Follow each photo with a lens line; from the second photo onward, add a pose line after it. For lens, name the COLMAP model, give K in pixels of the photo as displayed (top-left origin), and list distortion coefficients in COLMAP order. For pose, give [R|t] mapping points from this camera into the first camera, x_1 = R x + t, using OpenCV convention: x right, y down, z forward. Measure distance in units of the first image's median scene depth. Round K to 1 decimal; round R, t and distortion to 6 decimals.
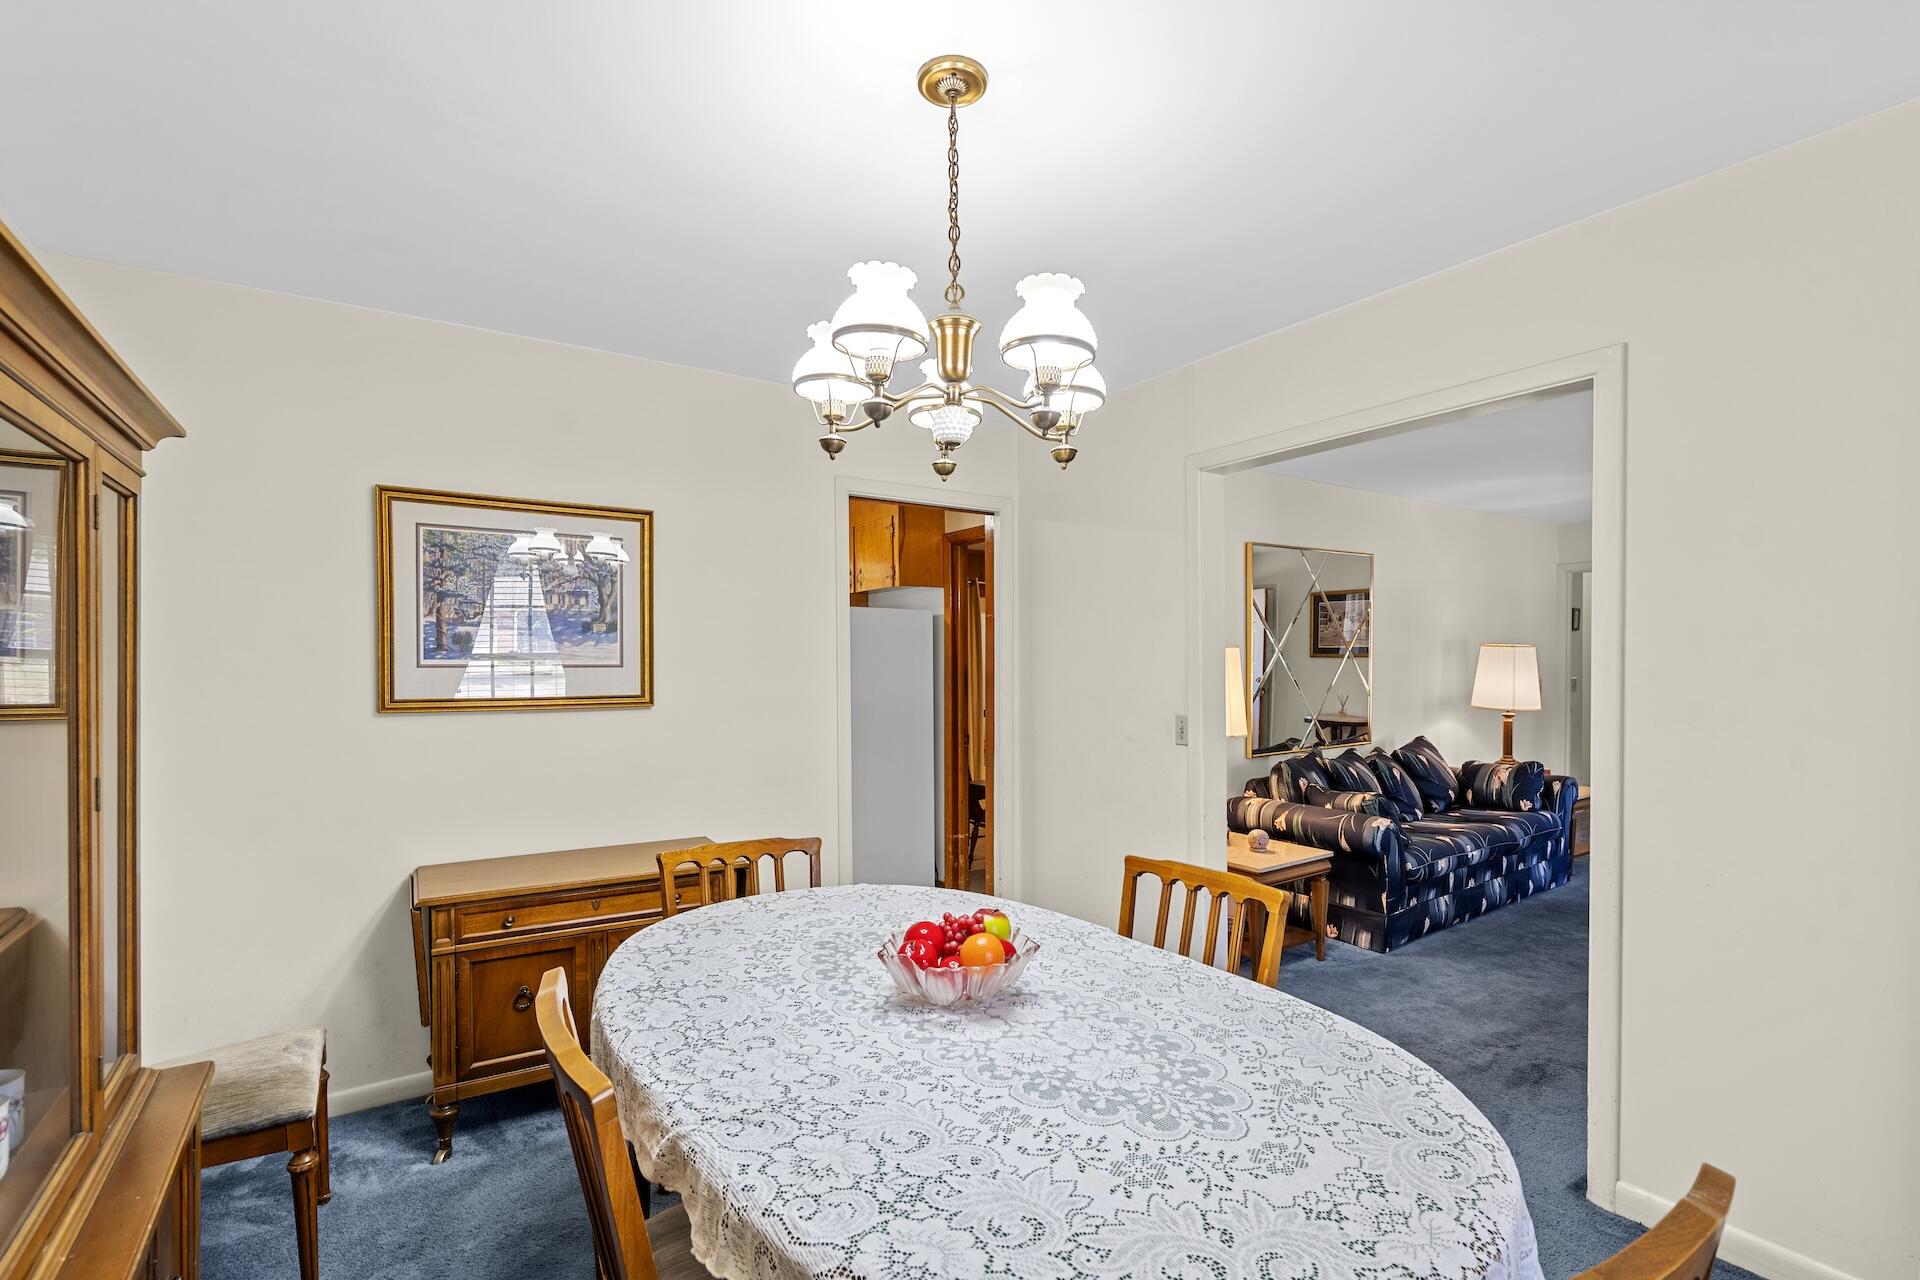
lens RADIAL K [[890.4, 0, 960.0], [0, 890.4, 640.0], [0, 0, 1]] dist [-0.000368, -0.000291]
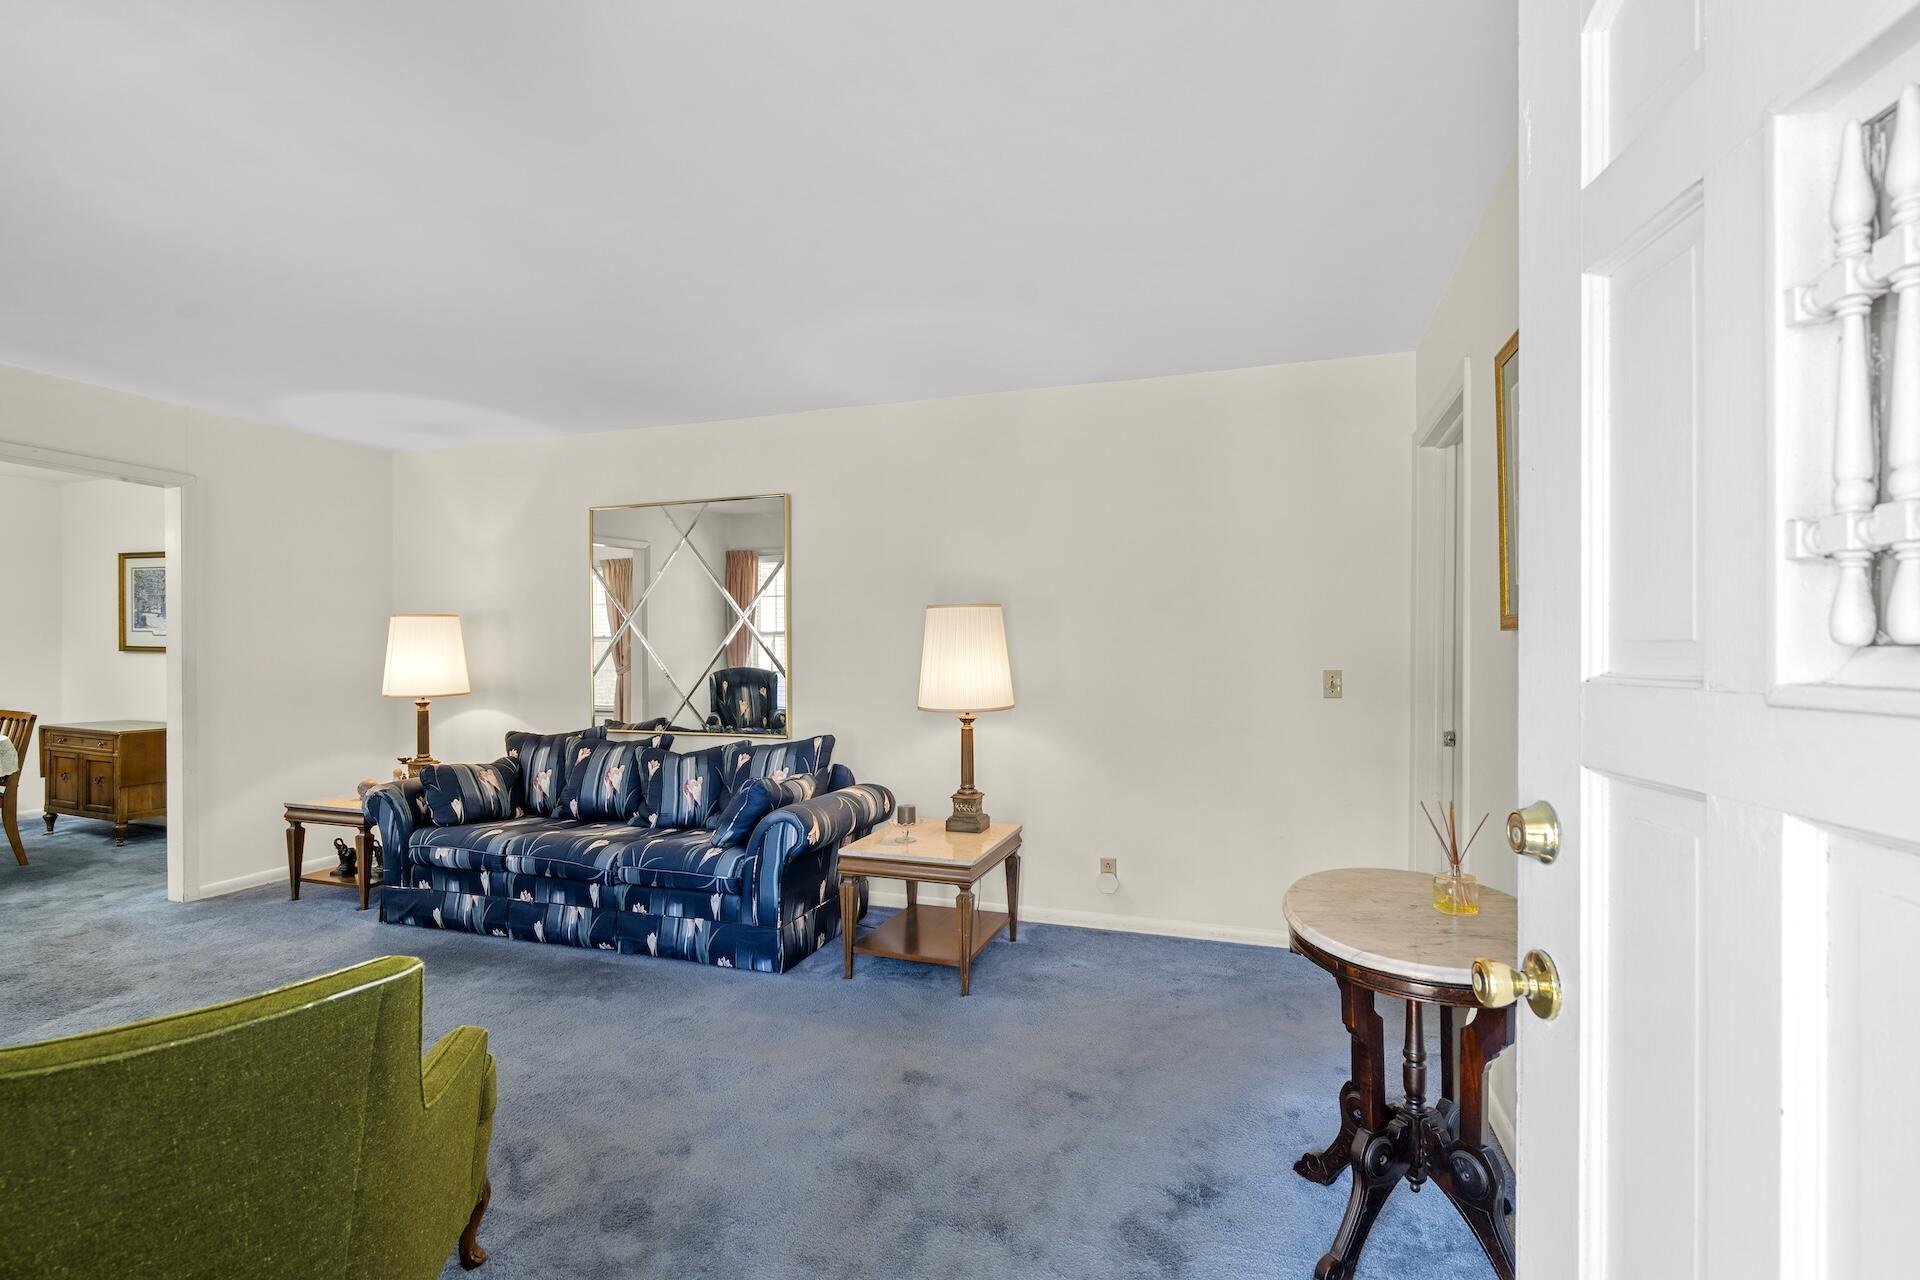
lens RADIAL K [[890.4, 0, 960.0], [0, 890.4, 640.0], [0, 0, 1]] dist [-0.000368, -0.000291]
pose [[0.571253, 0.007453, -0.820740, 2.409593], [0.015874, 0.999671, 0.020127, 0.039234], [0.820620, -0.024526, 0.570947, 1.407836]]
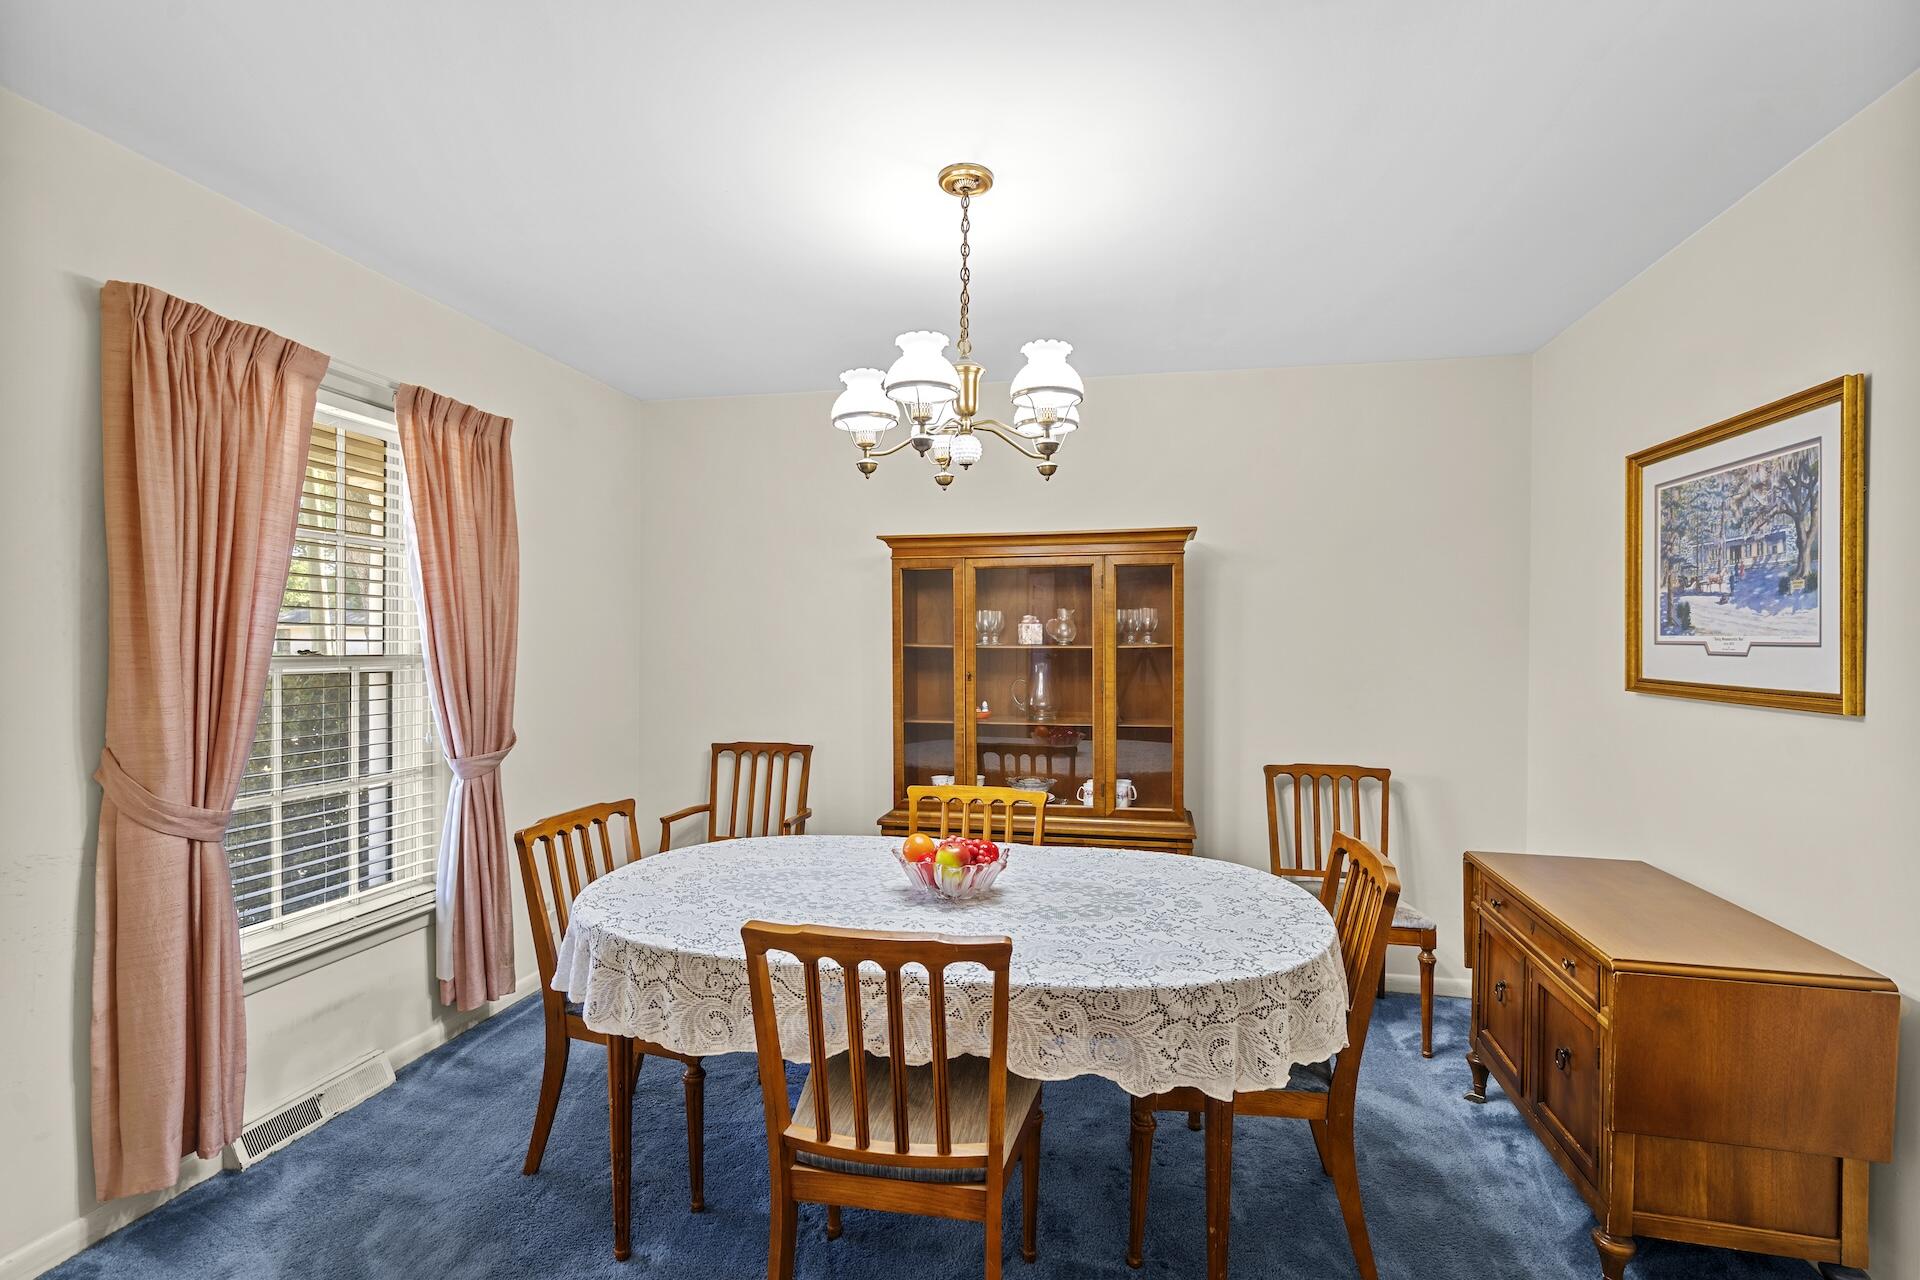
lens RADIAL K [[890.4, 0, 960.0], [0, 890.4, 640.0], [0, 0, 1]] dist [-0.000368, -0.000291]
pose [[-0.724471, 0.000824, -0.689305, 0.518529], [0.014635, 0.999792, -0.014188, 0.028310], [0.689150, -0.020367, -0.724333, 1.145645]]
